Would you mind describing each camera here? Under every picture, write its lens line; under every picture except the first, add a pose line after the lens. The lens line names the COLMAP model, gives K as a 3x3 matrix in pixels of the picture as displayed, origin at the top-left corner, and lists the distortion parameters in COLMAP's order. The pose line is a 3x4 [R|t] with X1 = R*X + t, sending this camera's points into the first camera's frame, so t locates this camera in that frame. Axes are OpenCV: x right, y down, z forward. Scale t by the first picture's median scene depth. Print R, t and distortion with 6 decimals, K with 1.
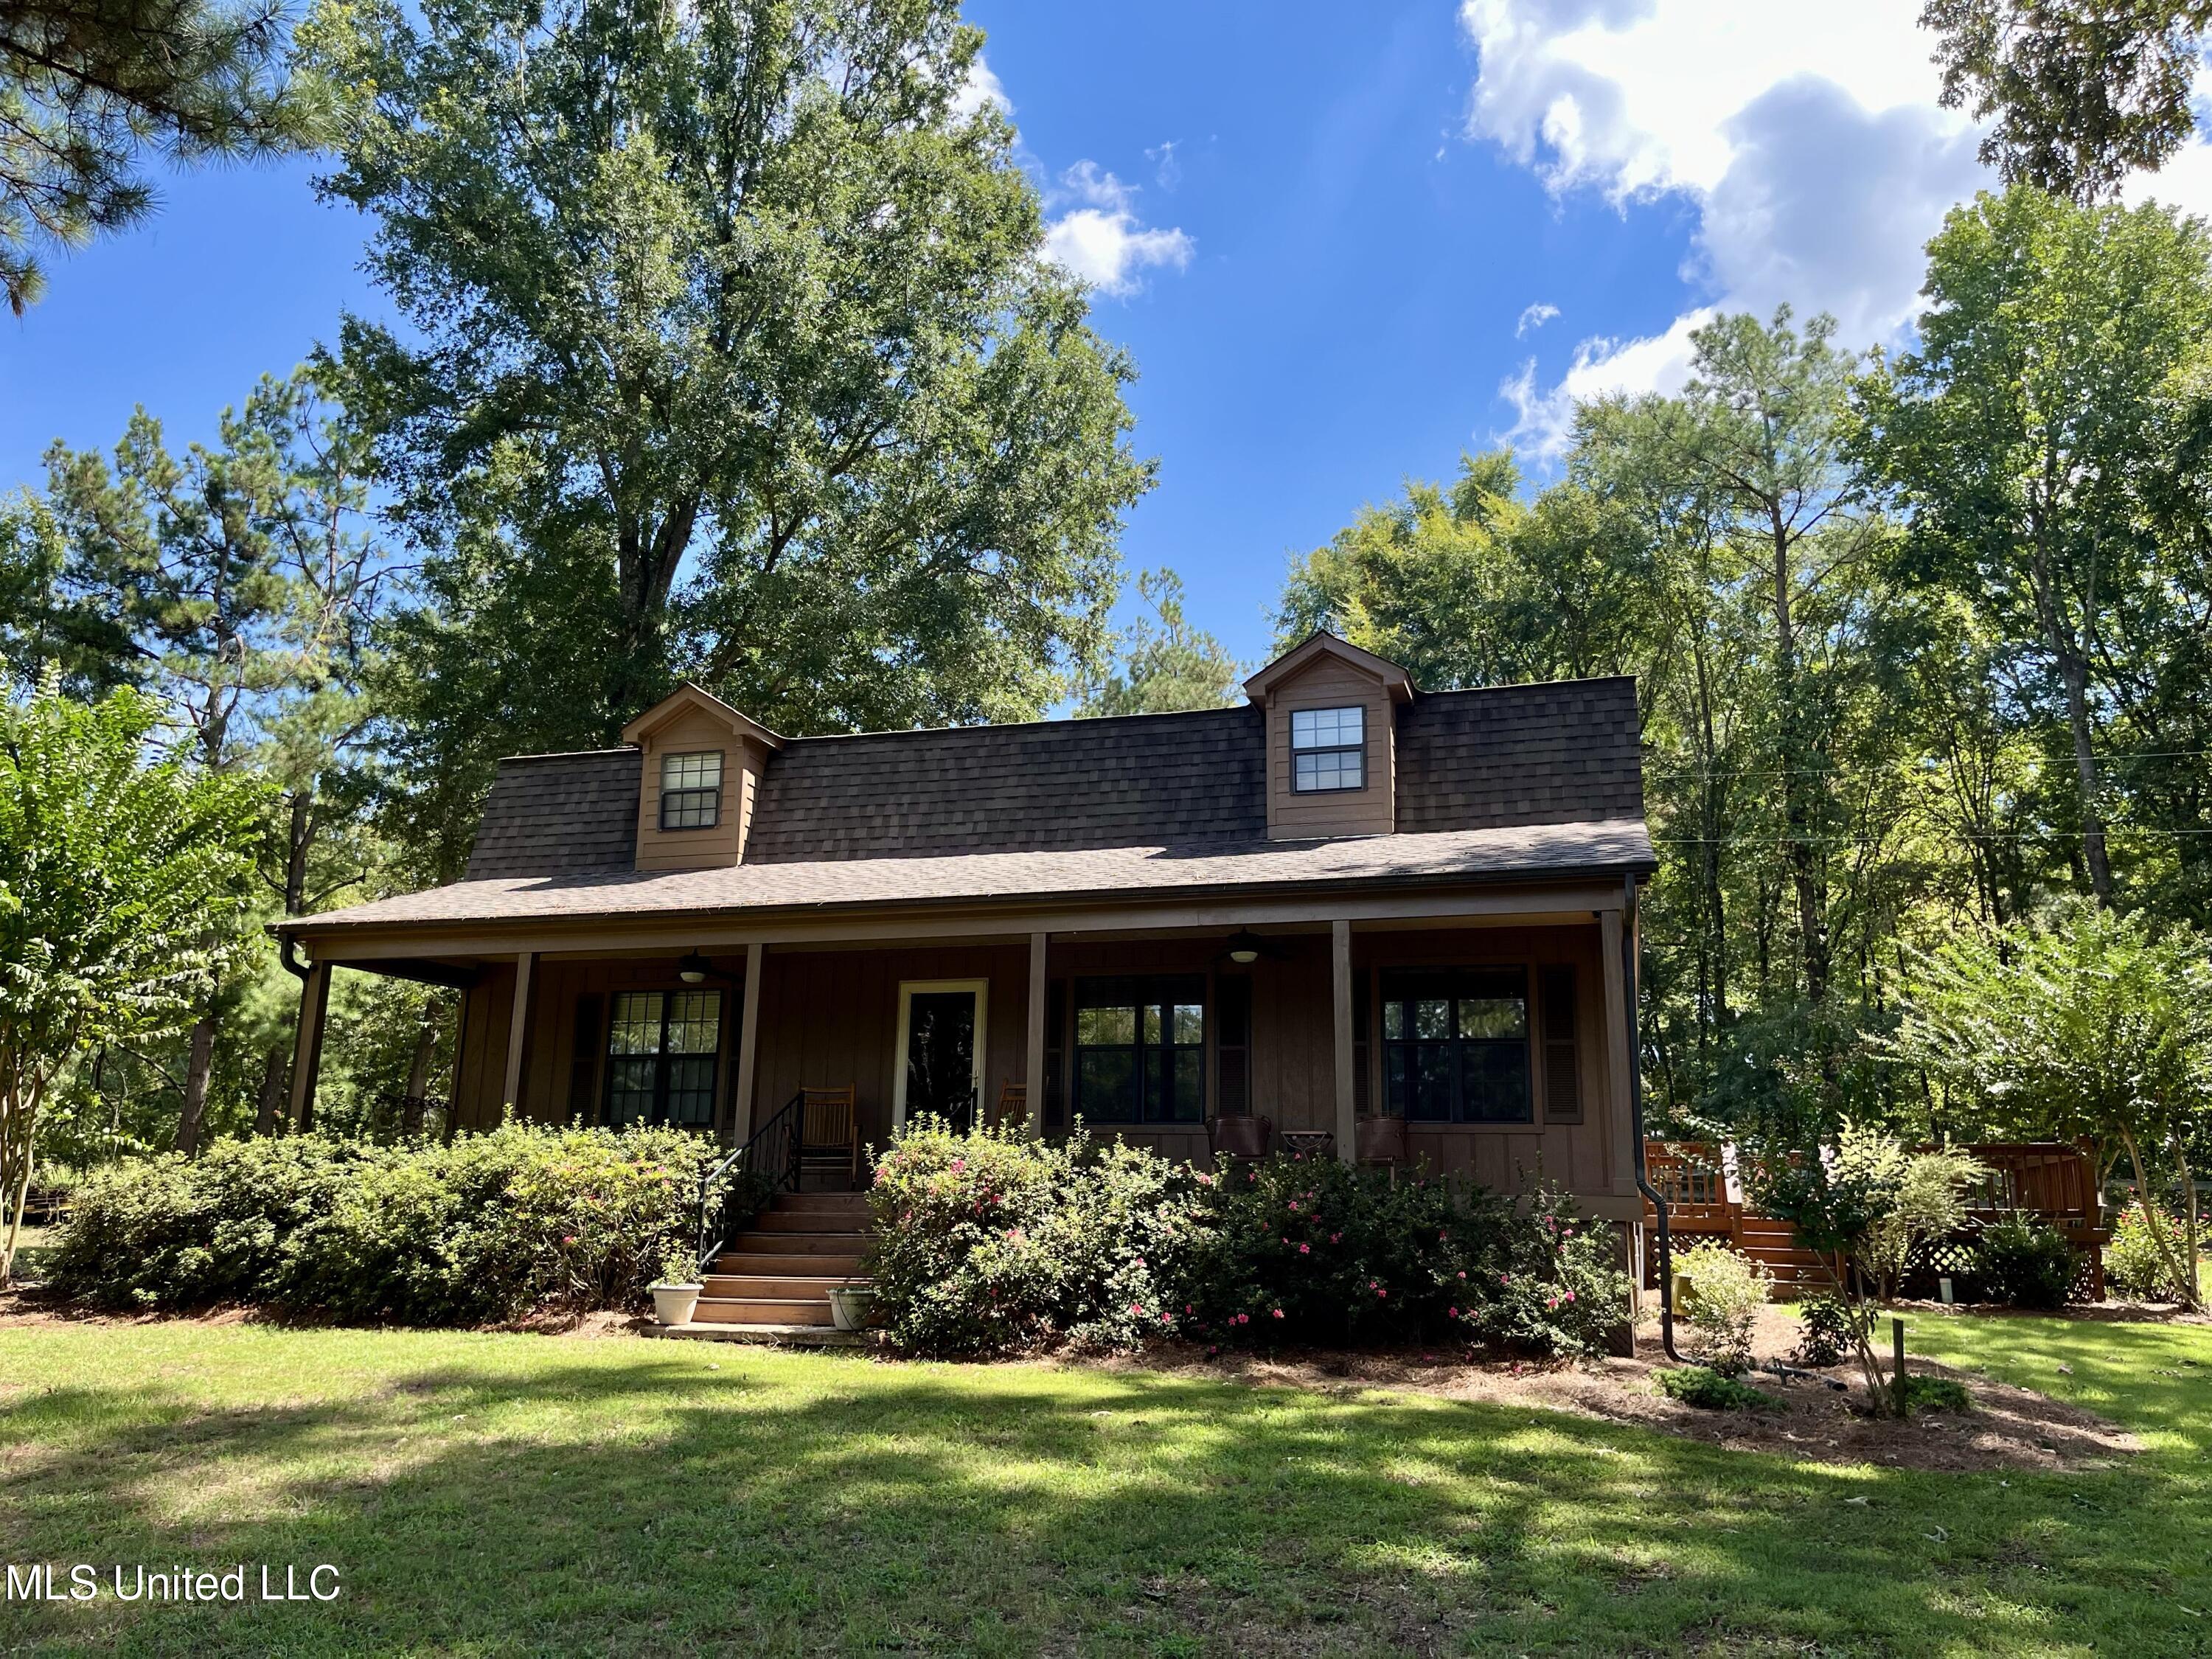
lens RADIAL K [[1639.4, 0, 1106.0], [0, 1639.4, 829.5], [0, 0, 1]] dist [0.050115, -0.000435]
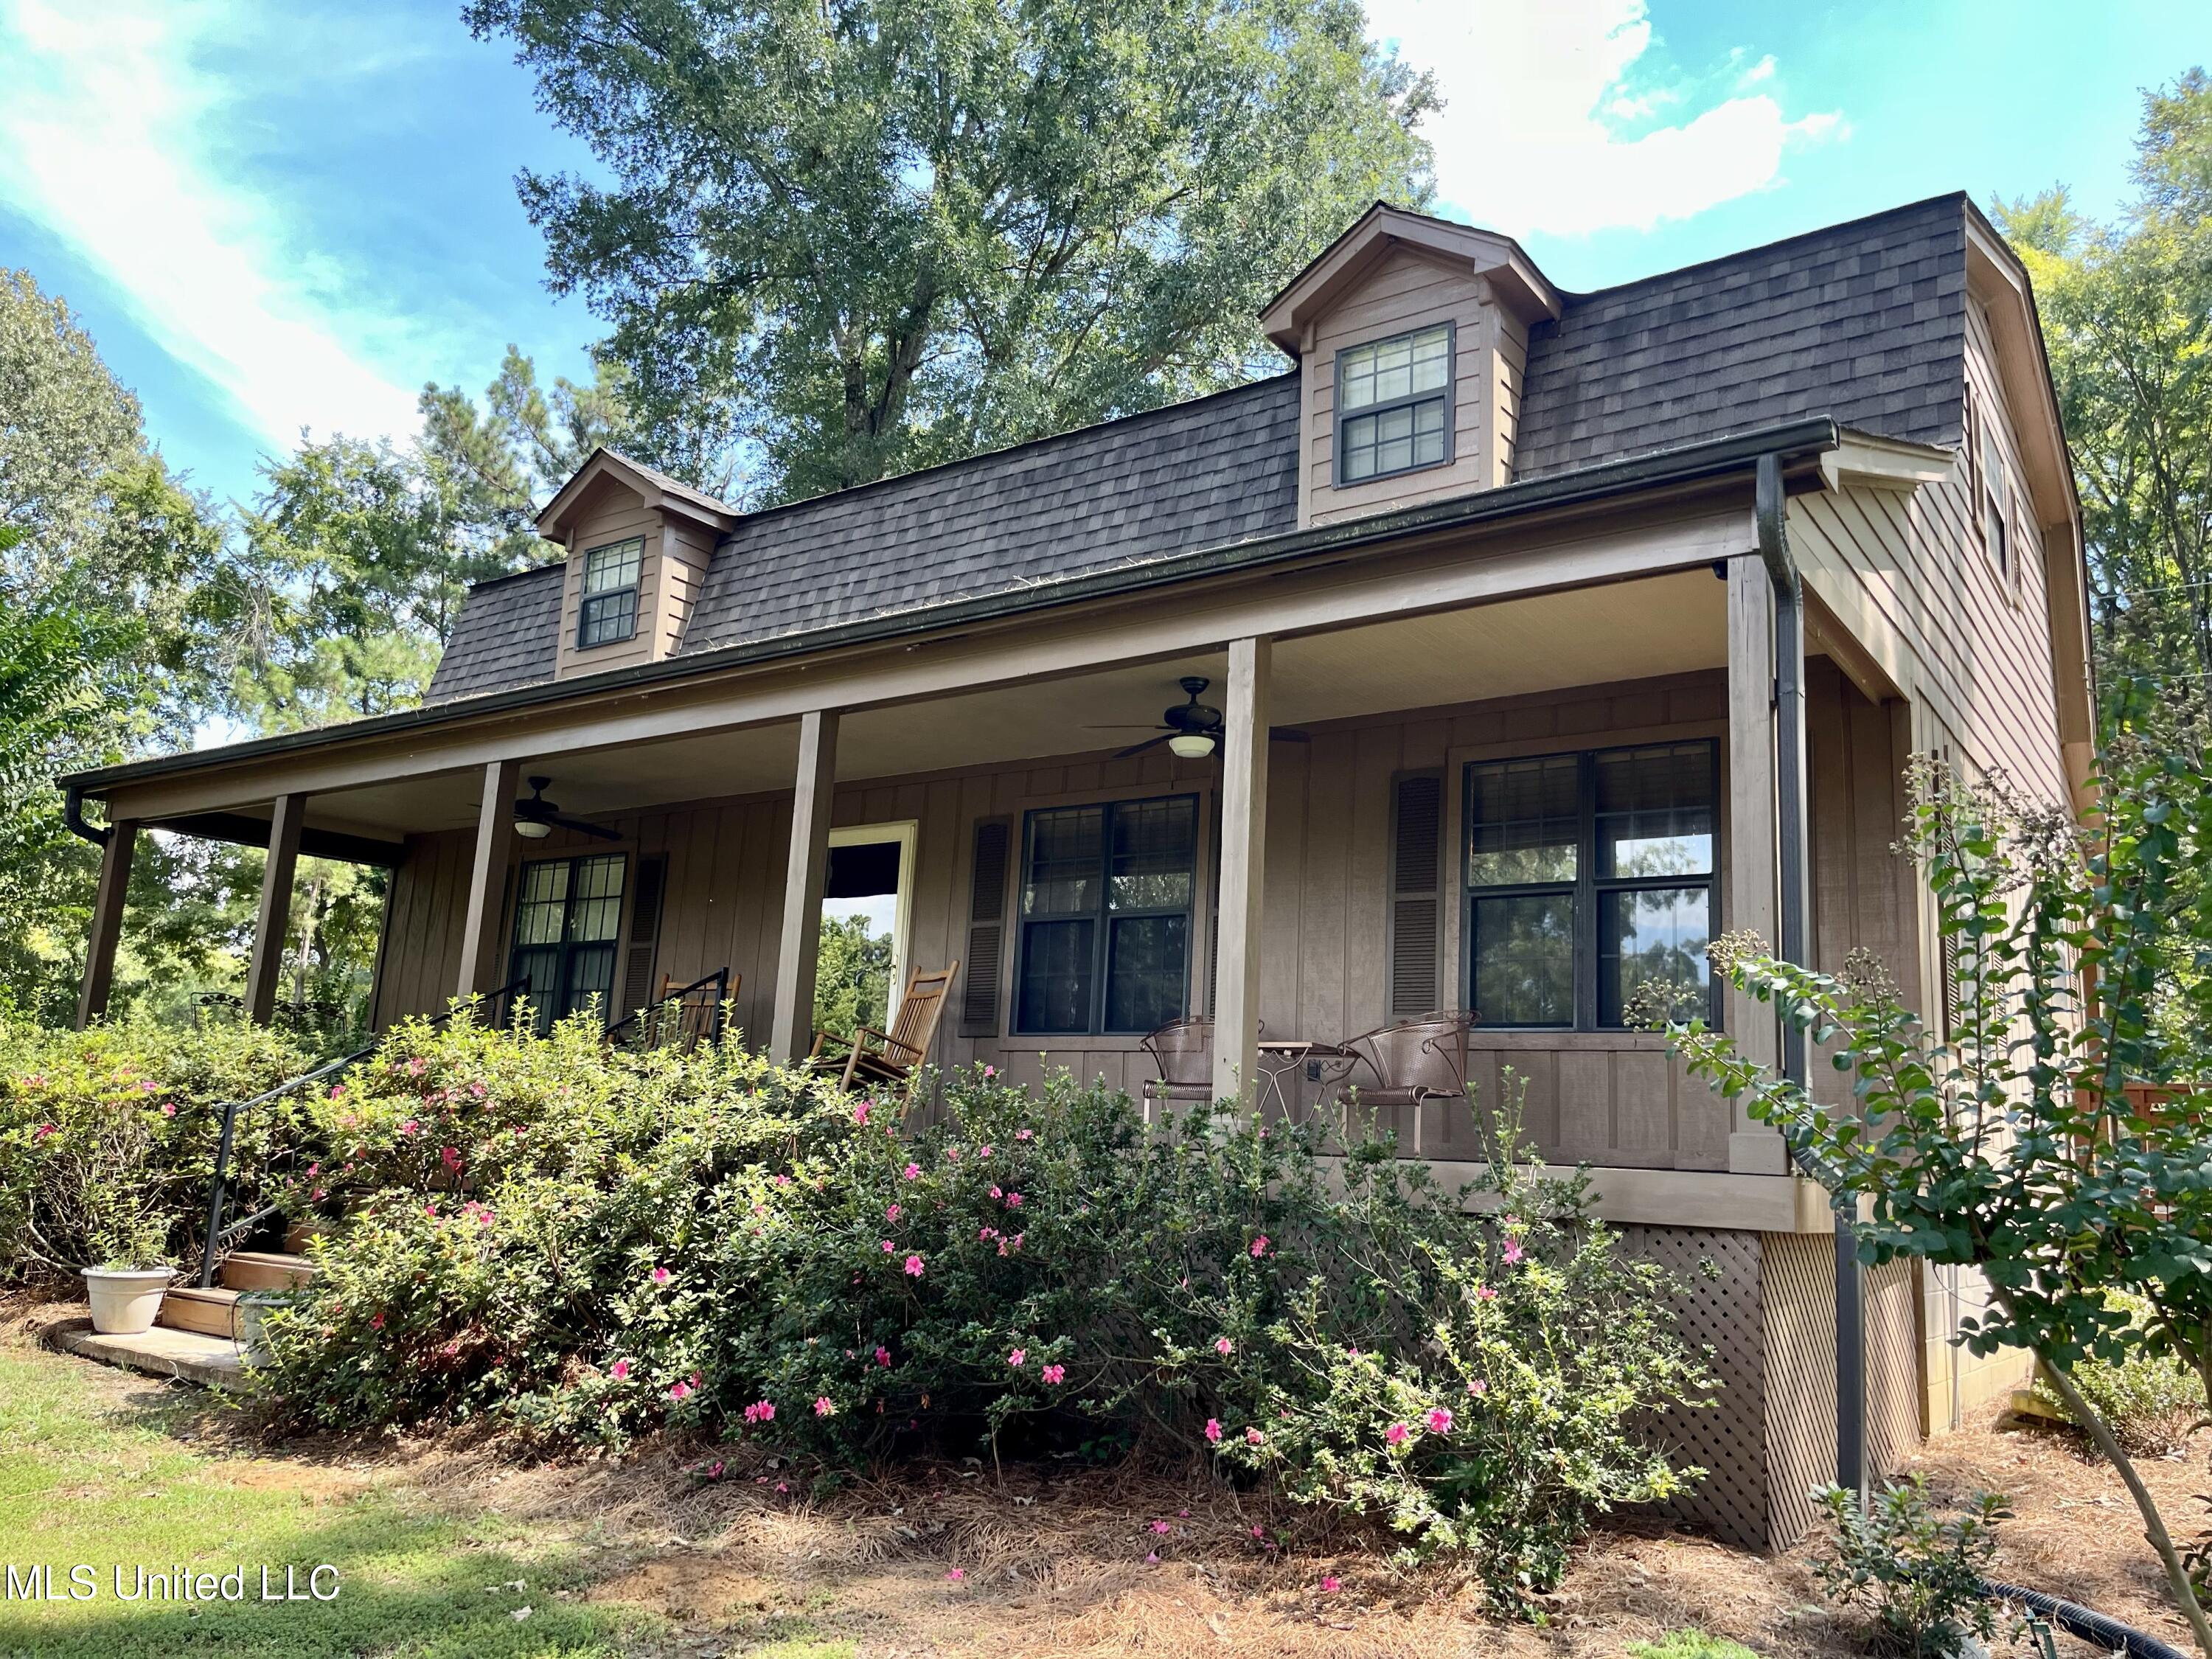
lens RADIAL K [[1700.0, 0, 1110.2], [0, 1700.0, 786.6], [0, 0, 1]] dist [-0.000164, -0.002436]
pose [[0.948085, -0.040504, -0.315428, 0.210871], [0.041801, 0.999122, -0.002656, 0.079077], [0.315258, -0.010667, 0.948946, 0.362789]]
